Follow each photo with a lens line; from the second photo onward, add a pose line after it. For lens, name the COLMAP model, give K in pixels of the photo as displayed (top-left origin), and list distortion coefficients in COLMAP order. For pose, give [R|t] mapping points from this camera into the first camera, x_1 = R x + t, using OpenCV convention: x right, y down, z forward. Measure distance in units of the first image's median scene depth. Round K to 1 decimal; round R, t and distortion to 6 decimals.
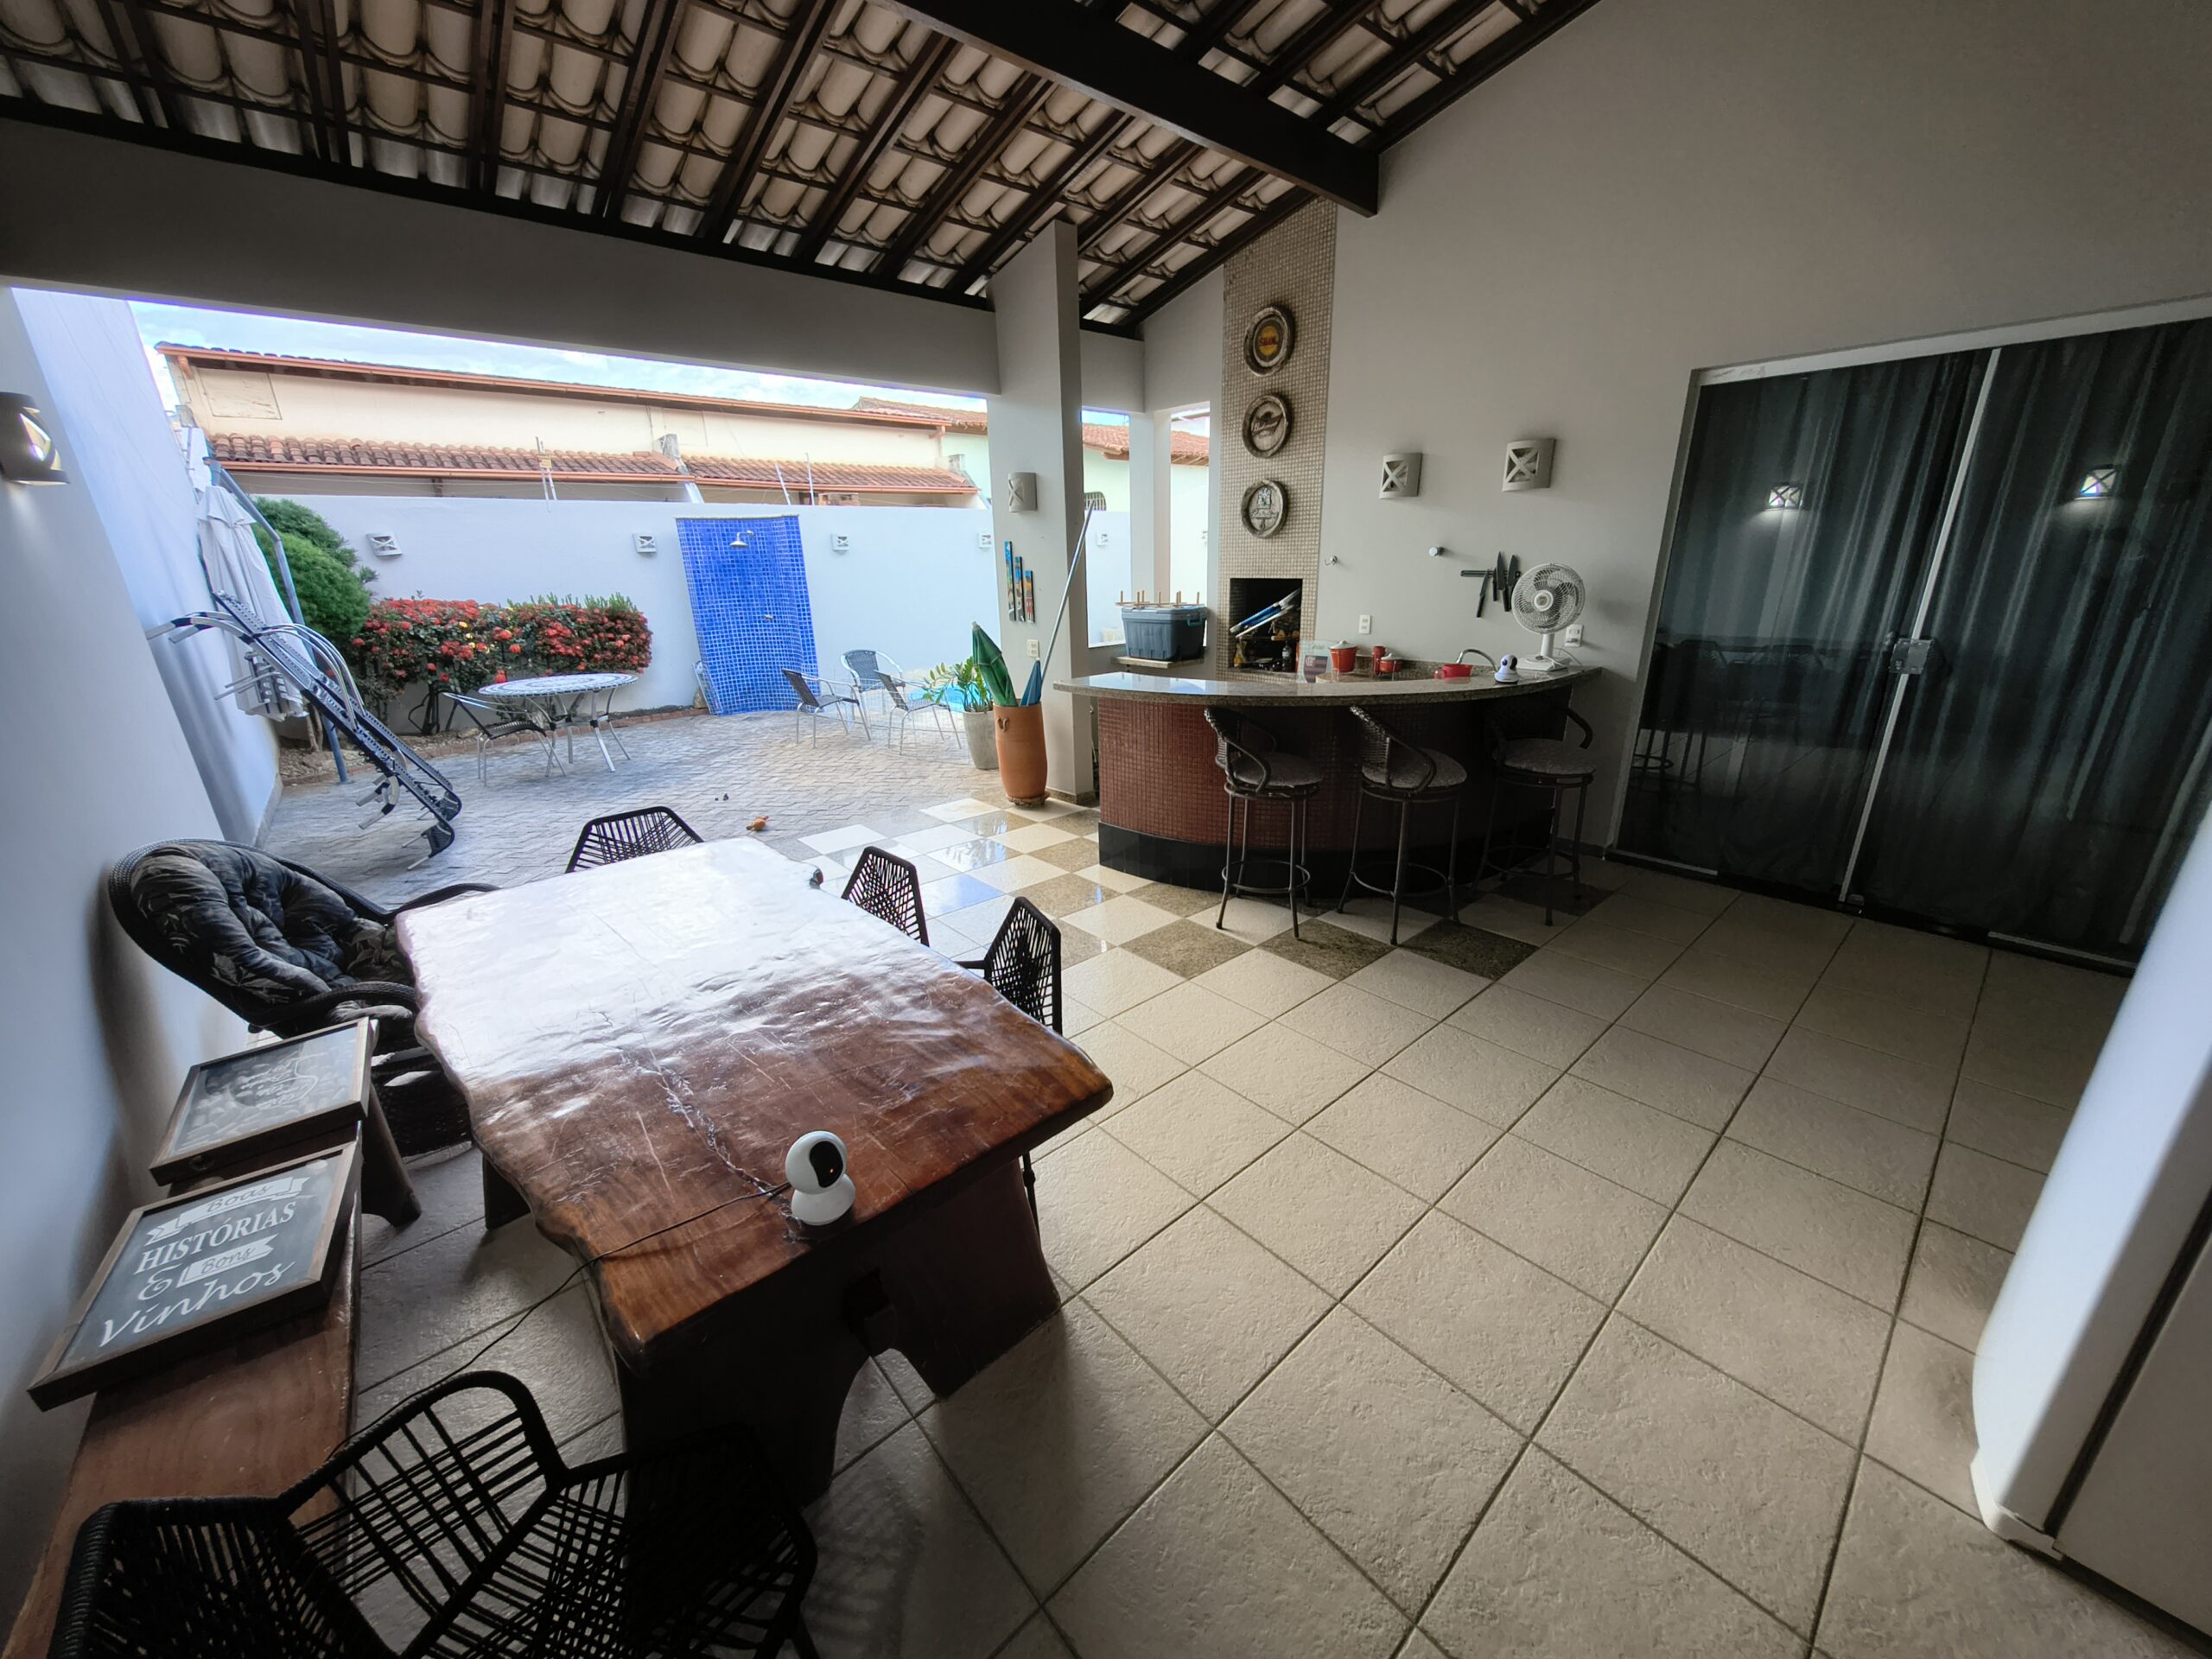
lens RADIAL K [[845.6, 0, 1114.5], [0, 845.6, 839.9], [0, 0, 1]] dist [0.019093, -0.000061]
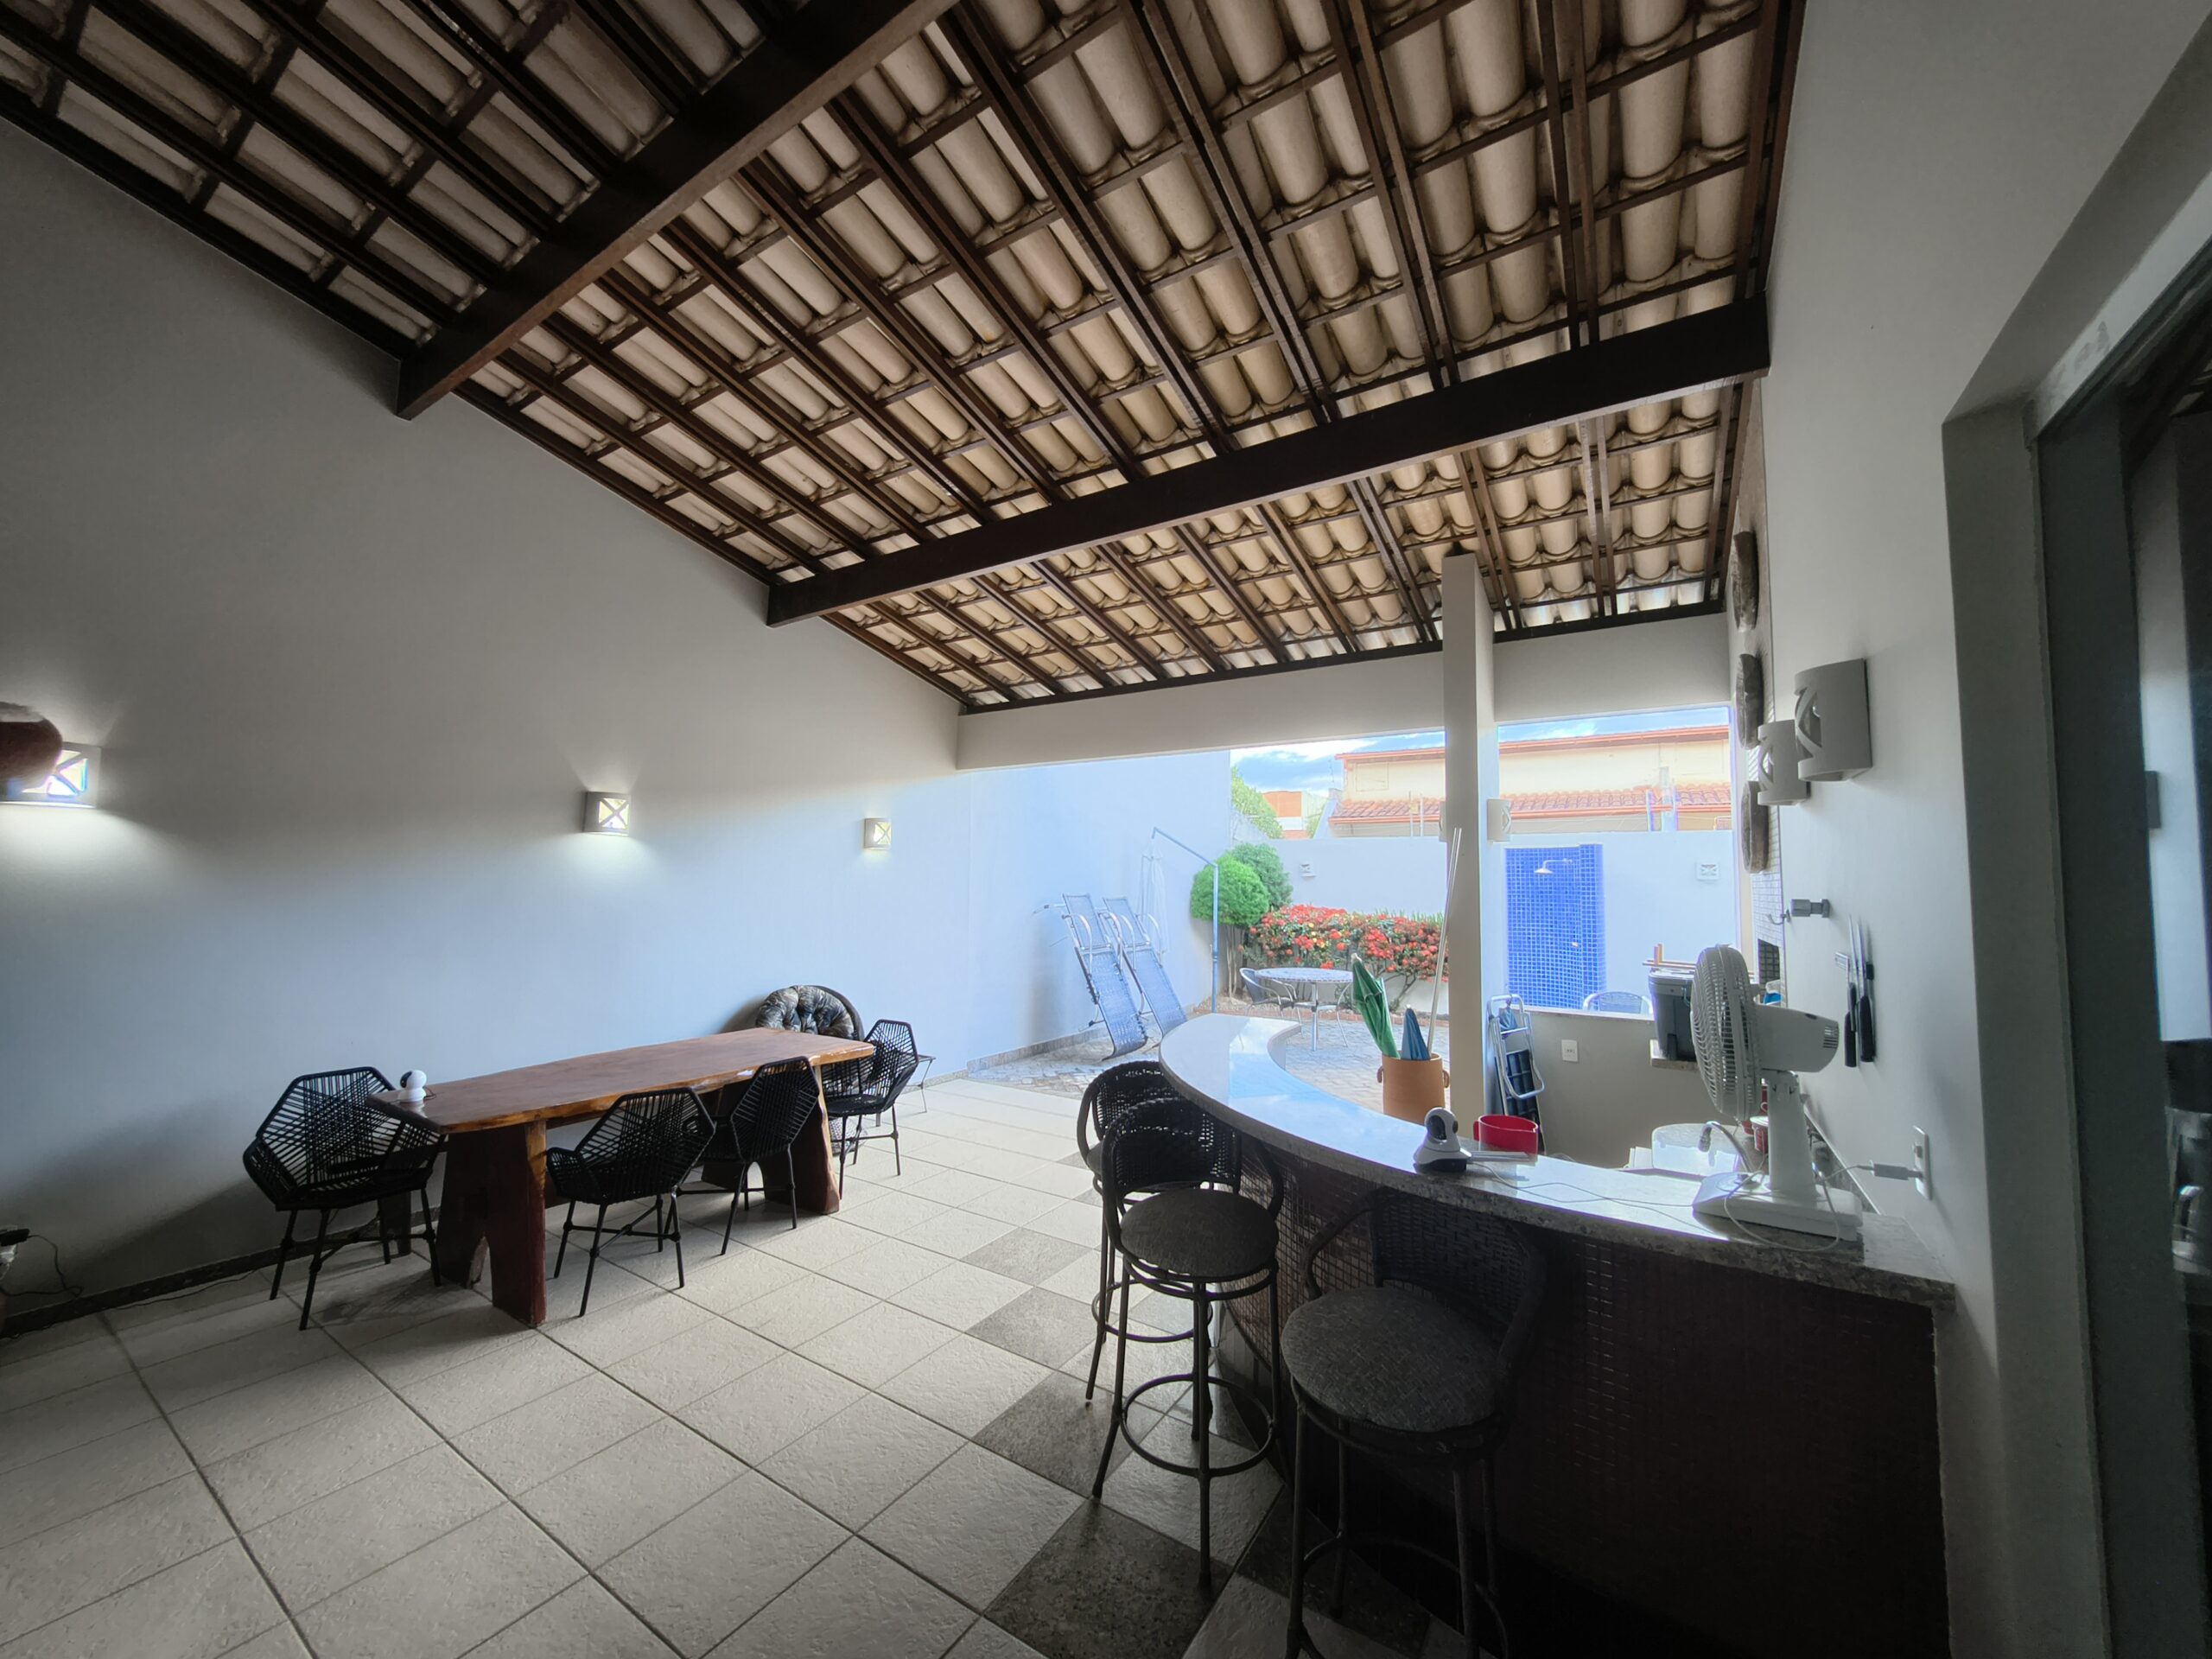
lens RADIAL K [[827.1, 0, 1117.0], [0, 827.1, 831.2], [0, 0, 1]] dist [-0.001391, -0.000035]
pose [[0.266504, -0.033638, -0.963247, 0.571533], [-0.333729, 0.934350, -0.124963, -0.151948], [0.904213, 0.354766, 0.237782, 0.426378]]
